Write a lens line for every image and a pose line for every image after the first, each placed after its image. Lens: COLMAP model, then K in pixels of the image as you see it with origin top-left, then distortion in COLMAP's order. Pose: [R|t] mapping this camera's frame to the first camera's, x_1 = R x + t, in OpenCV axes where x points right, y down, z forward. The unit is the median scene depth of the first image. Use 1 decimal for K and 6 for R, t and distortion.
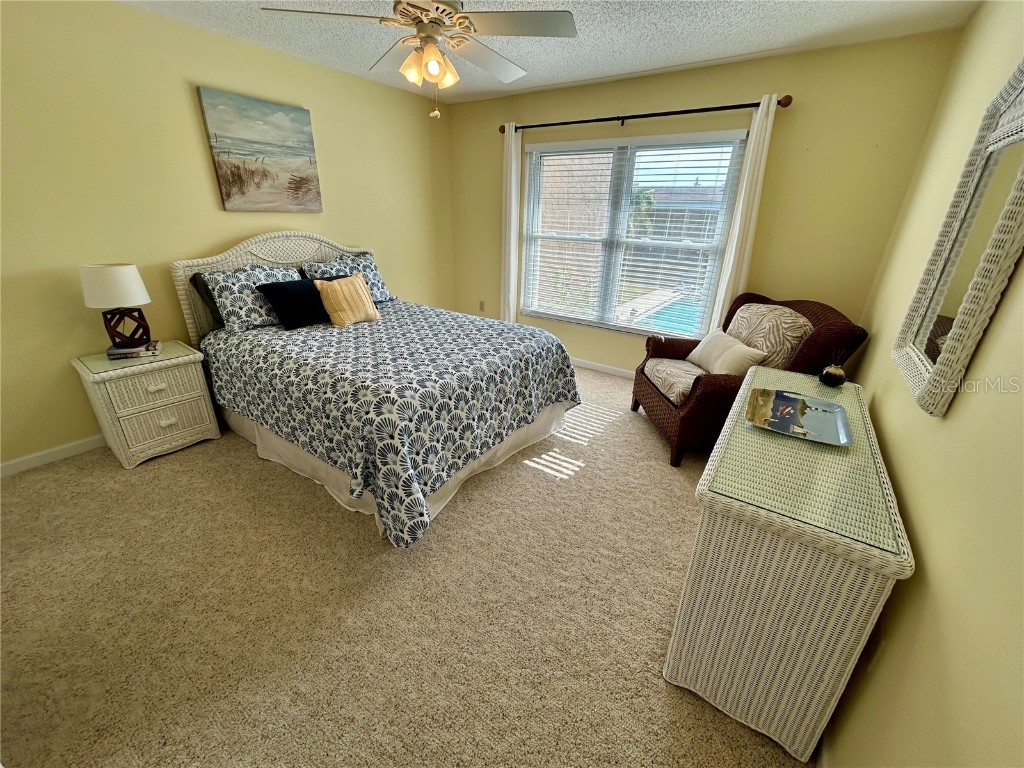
lens RADIAL K [[409.1, 0, 512.8], [0, 409.1, 380.7], [0, 0, 1]] dist [-0.000582, 0.000424]
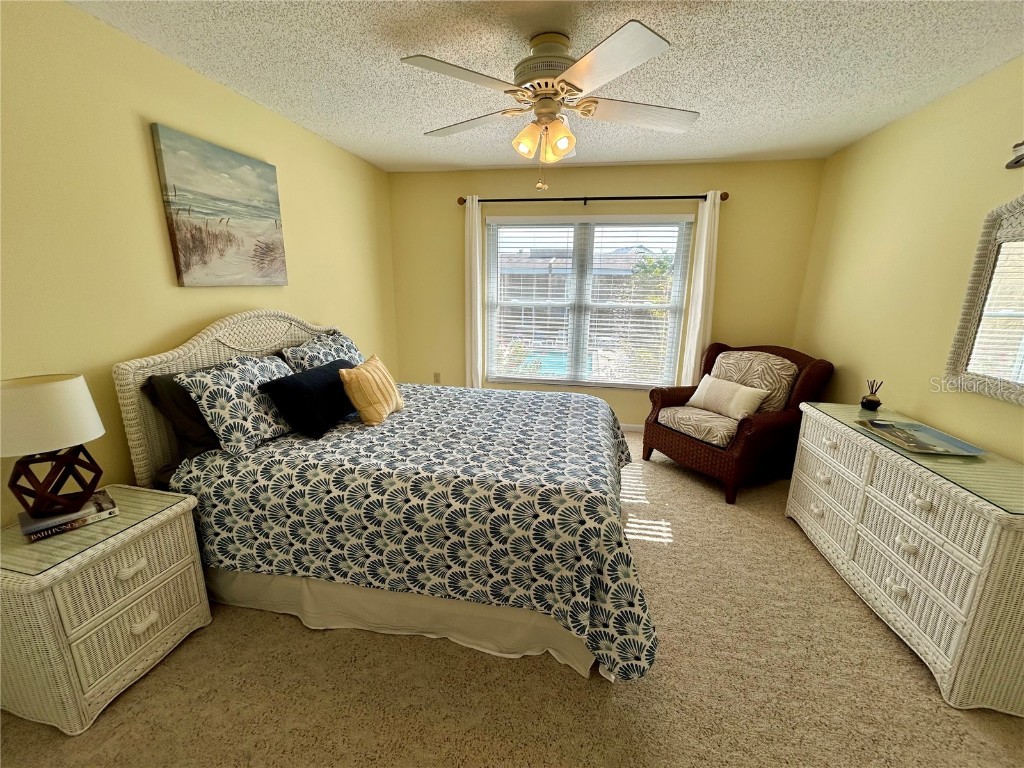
lens RADIAL K [[409.1, 0, 512.8], [0, 409.1, 380.7], [0, 0, 1]] dist [-0.000582, 0.000424]
pose [[0.911470, -0.111847, 0.395871, -0.495627], [0.166155, 0.980434, -0.105557, -0.086966], [-0.376319, 0.161988, 0.912219, 0.166302]]
